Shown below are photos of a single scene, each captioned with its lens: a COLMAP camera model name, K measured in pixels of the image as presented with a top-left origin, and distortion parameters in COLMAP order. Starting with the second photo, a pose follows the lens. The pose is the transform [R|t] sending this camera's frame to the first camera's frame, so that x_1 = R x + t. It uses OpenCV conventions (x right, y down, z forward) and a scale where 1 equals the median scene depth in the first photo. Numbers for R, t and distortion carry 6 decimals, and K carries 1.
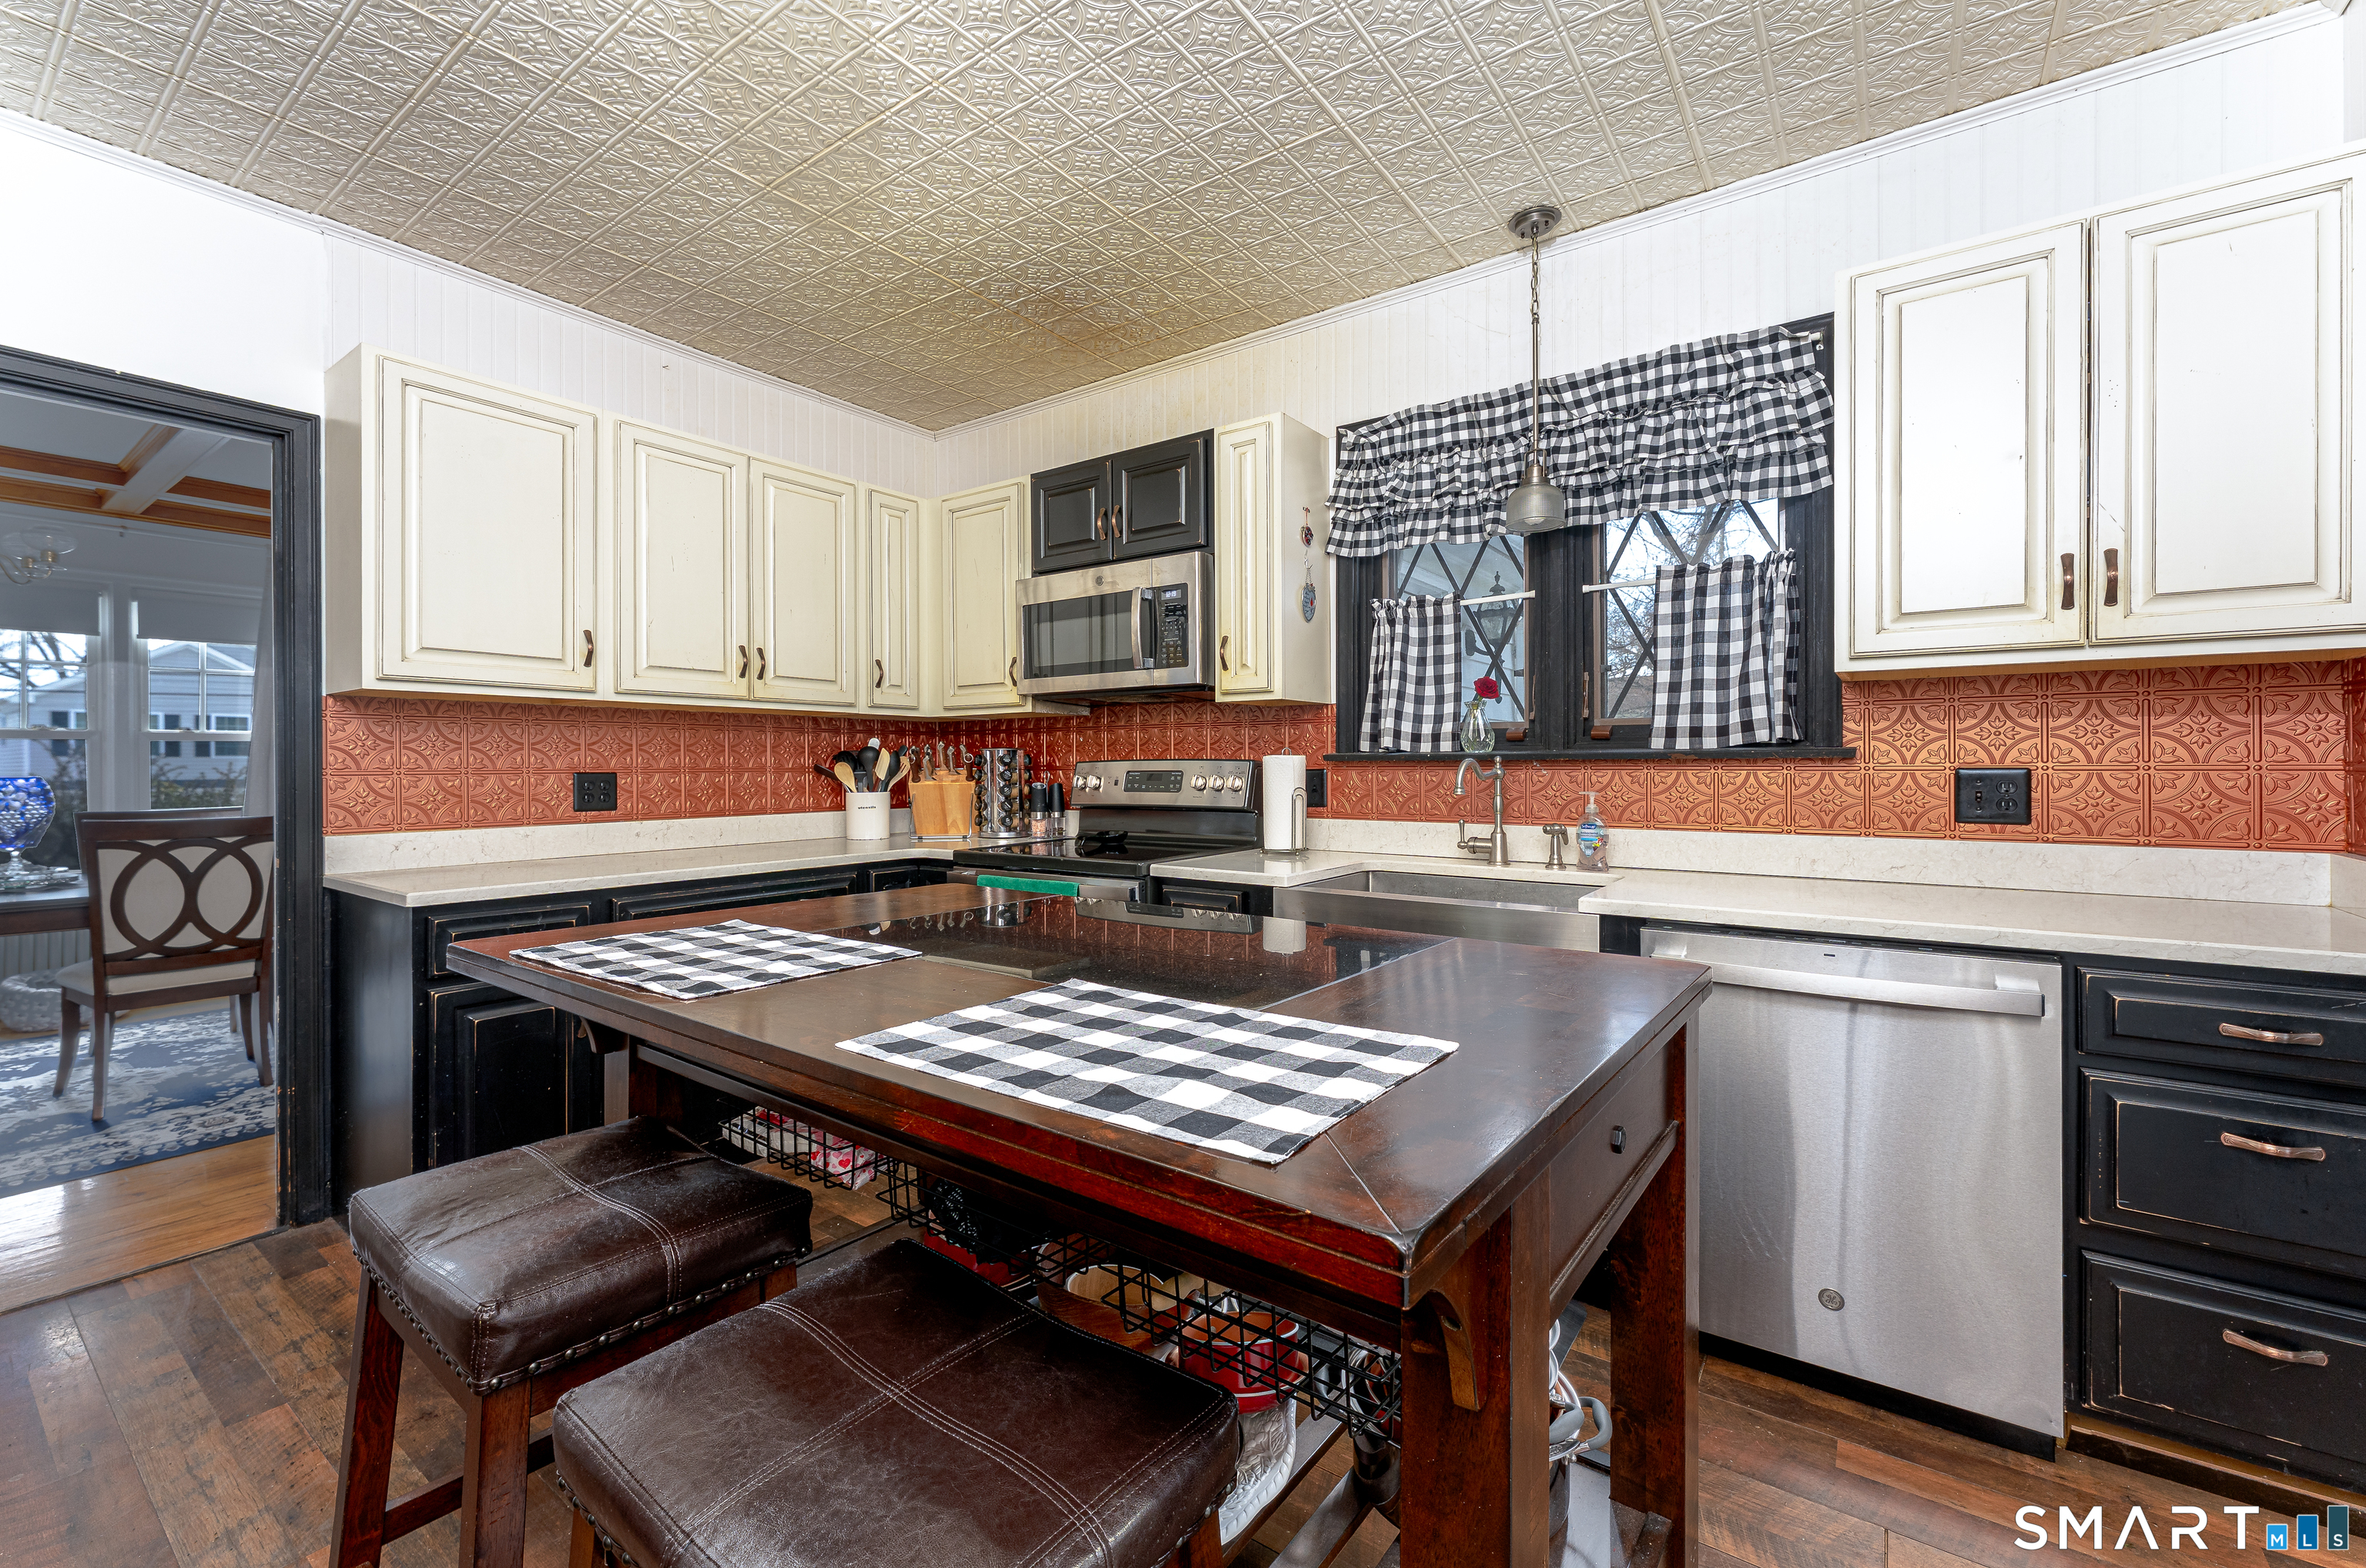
lens RADIAL K [[981.8, 0, 1167.3], [0, 981.8, 762.0], [0, 0, 1]] dist [0.000984, 0.000775]
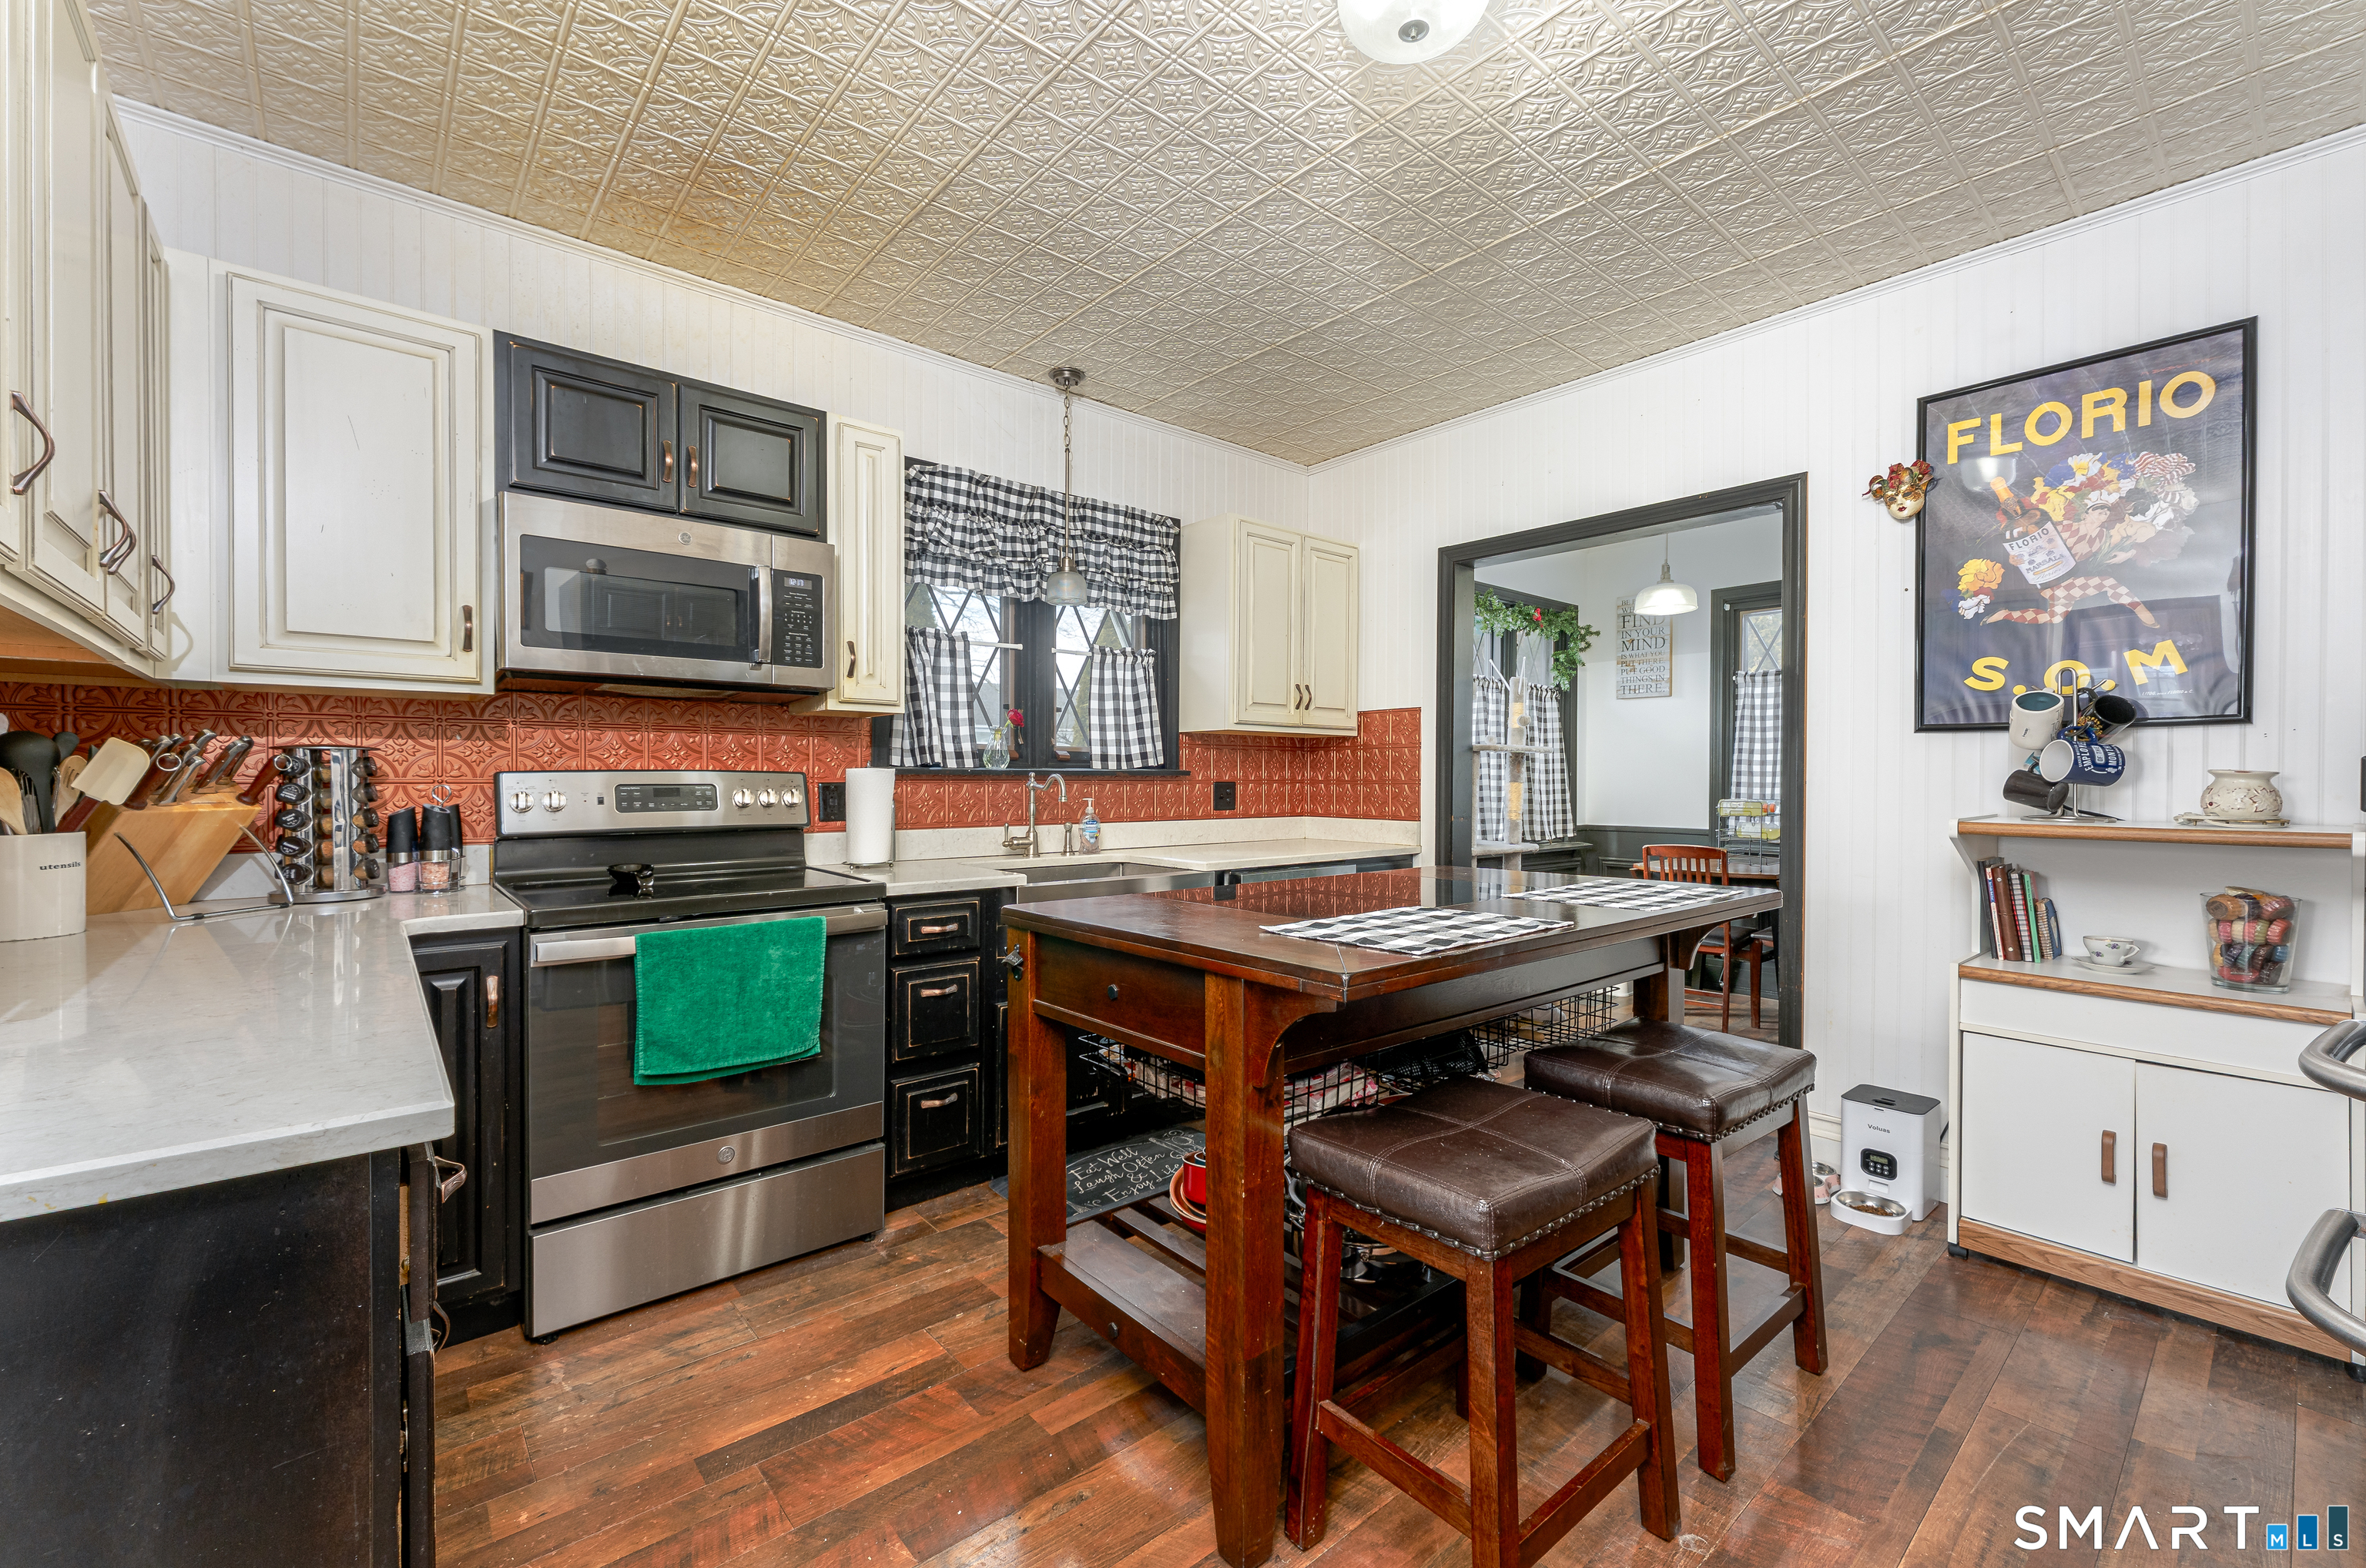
lens RADIAL K [[981.8, 0, 1166.0], [0, 981.8, 788.8], [0, 0, 1]] dist [0.000984, 0.000775]
pose [[0.226342, -0.003083, 0.974043, -0.787828], [-0.002875, 0.999989, 0.003833, 0.009049], [-0.974044, -0.003668, 0.226331, 0.485997]]
